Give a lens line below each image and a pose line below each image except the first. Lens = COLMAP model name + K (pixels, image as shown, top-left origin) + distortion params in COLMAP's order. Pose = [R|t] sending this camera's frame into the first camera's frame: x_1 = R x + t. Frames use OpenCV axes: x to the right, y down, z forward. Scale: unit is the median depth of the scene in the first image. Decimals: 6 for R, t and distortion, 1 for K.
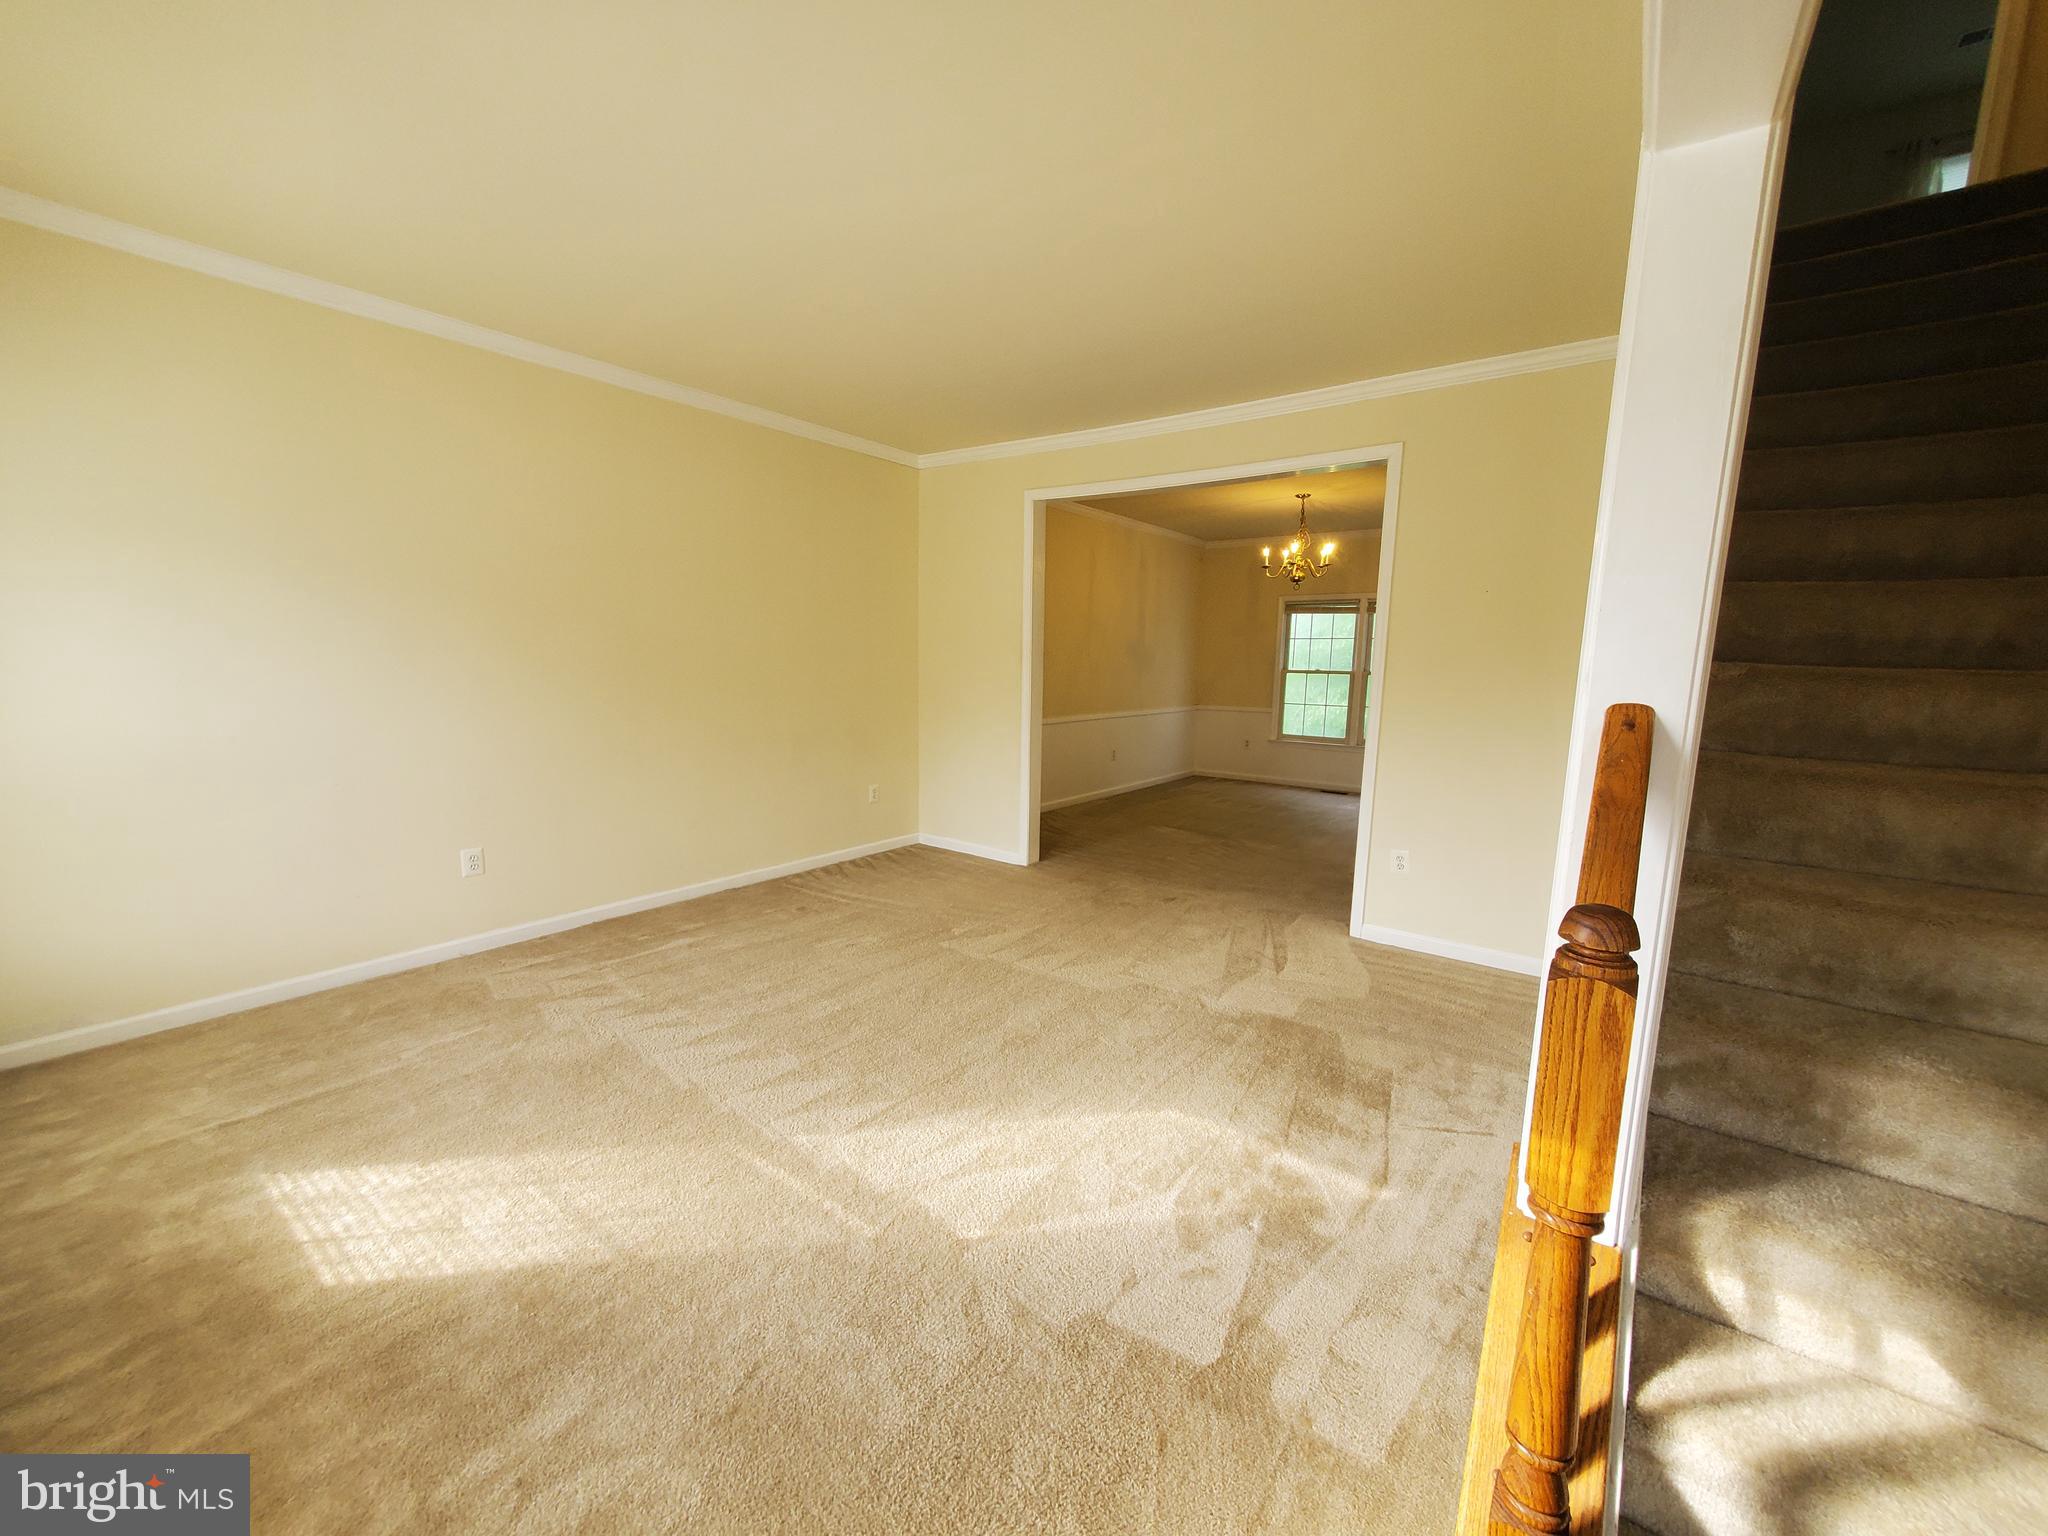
lens RADIAL K [[806.7, 0, 1020.6], [0, 806.7, 767.6], [0, 0, 1]] dist [0.007737, -0.003020]
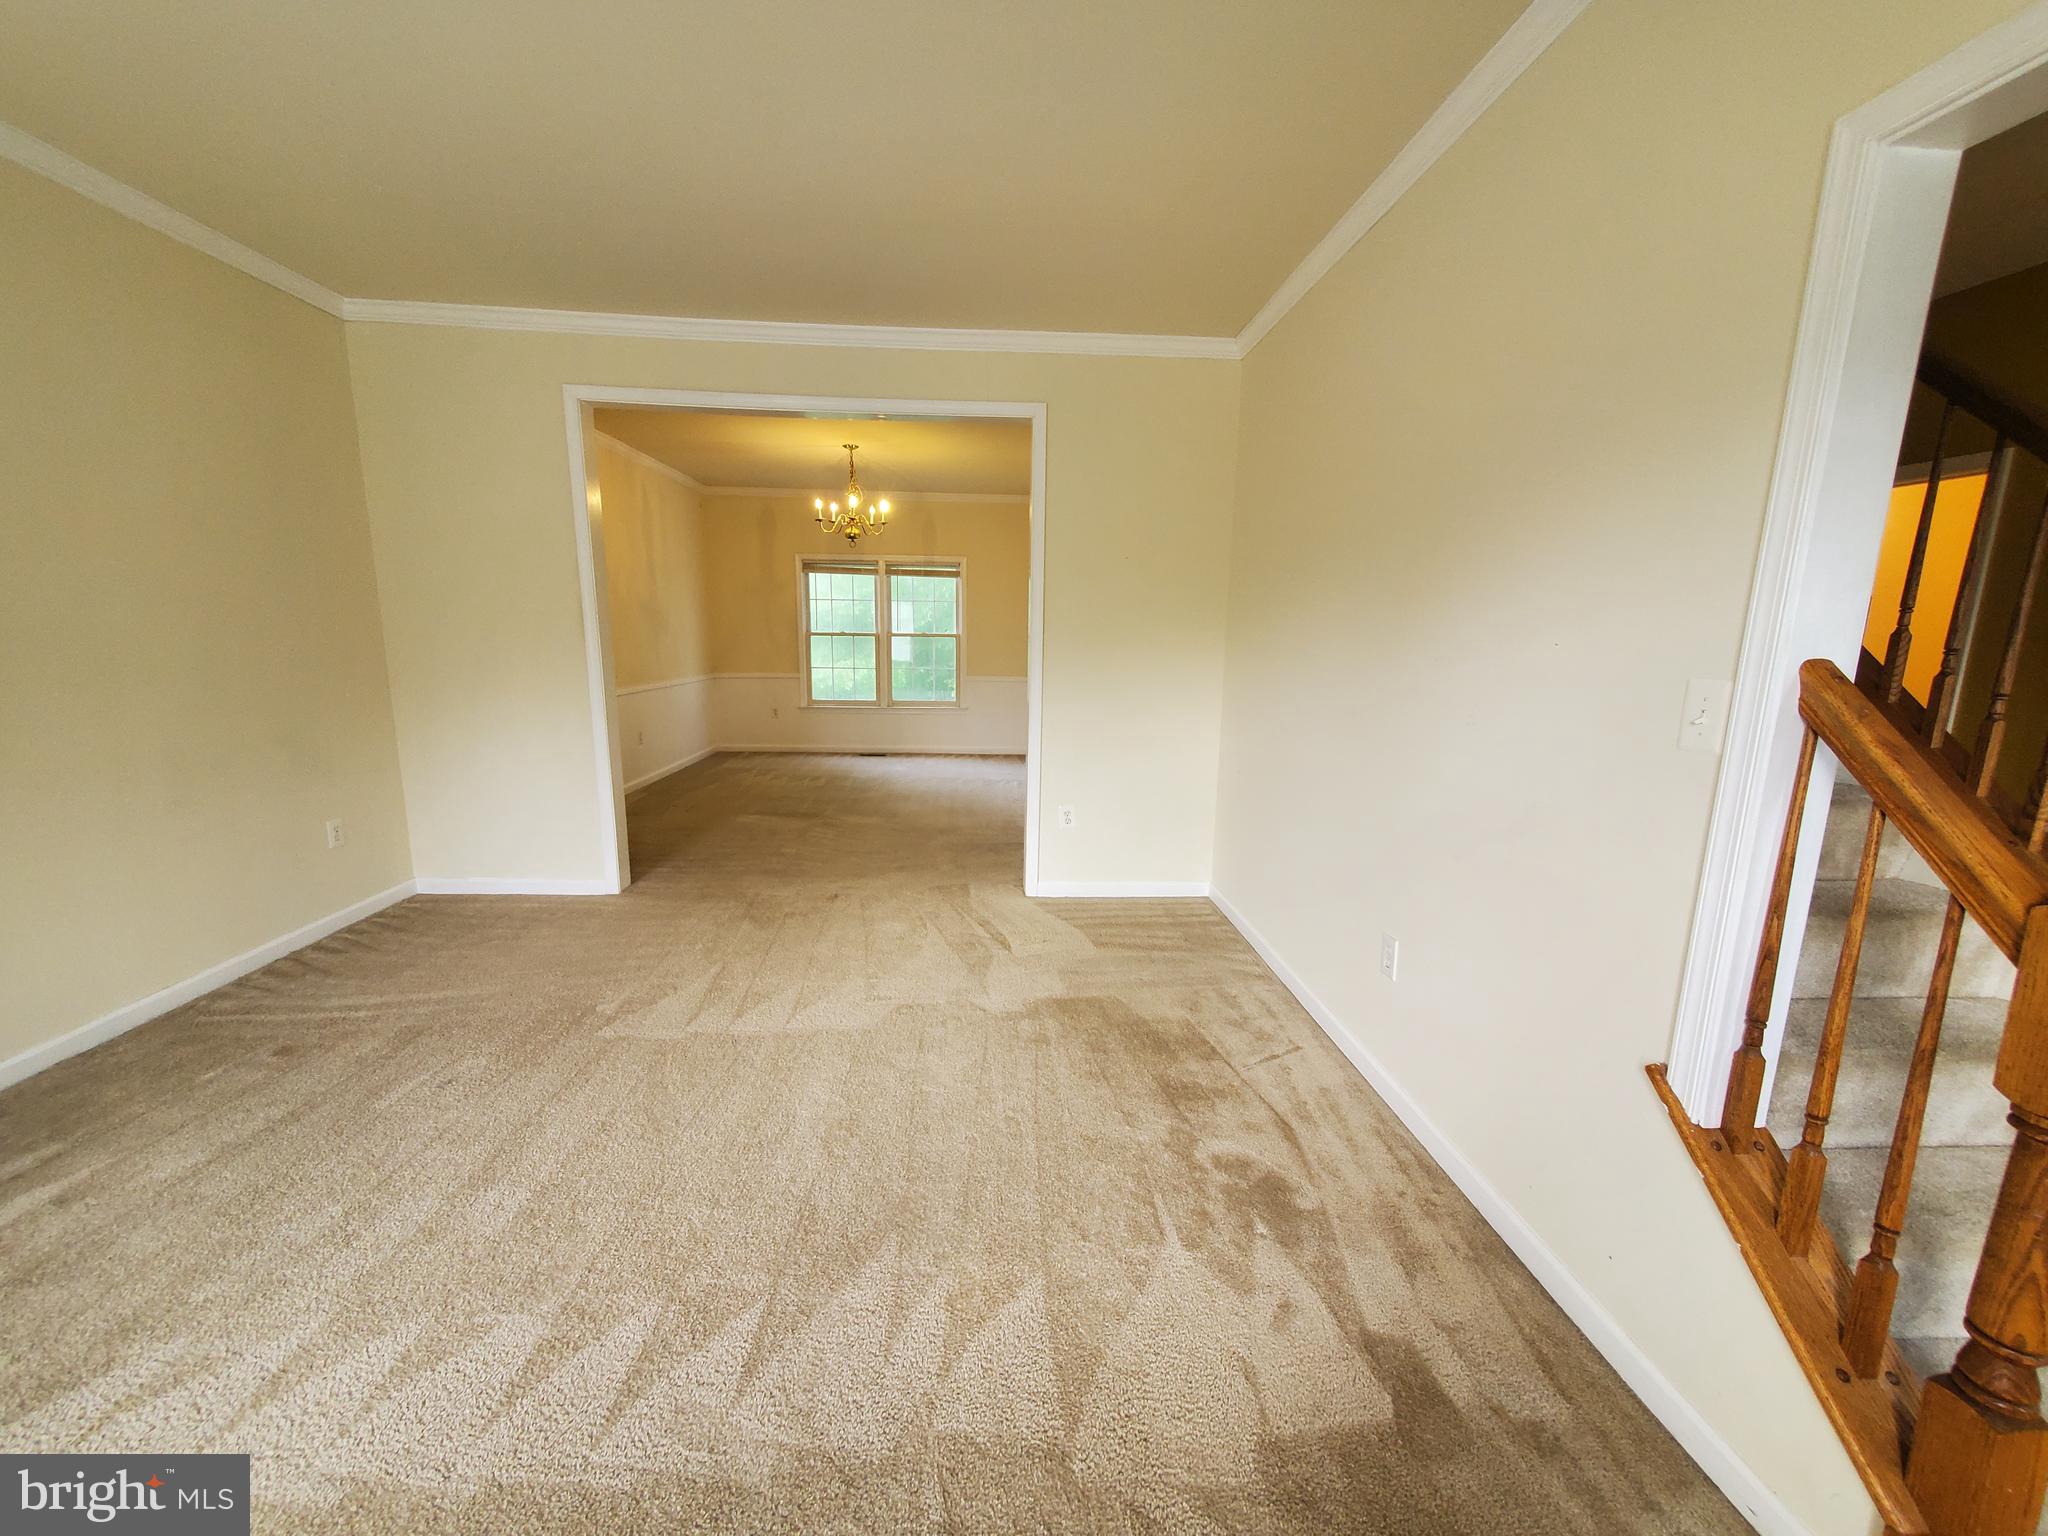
lens RADIAL K [[806.7, 0, 1023.0], [0, 806.7, 769.4], [0, 0, 1]] dist [0.007737, -0.003020]
pose [[0.766767, -0.114271, 0.631672, -0.216367], [0.083672, 0.993425, 0.078145, -0.029092], [-0.636449, -0.007066, 0.771287, 0.218798]]
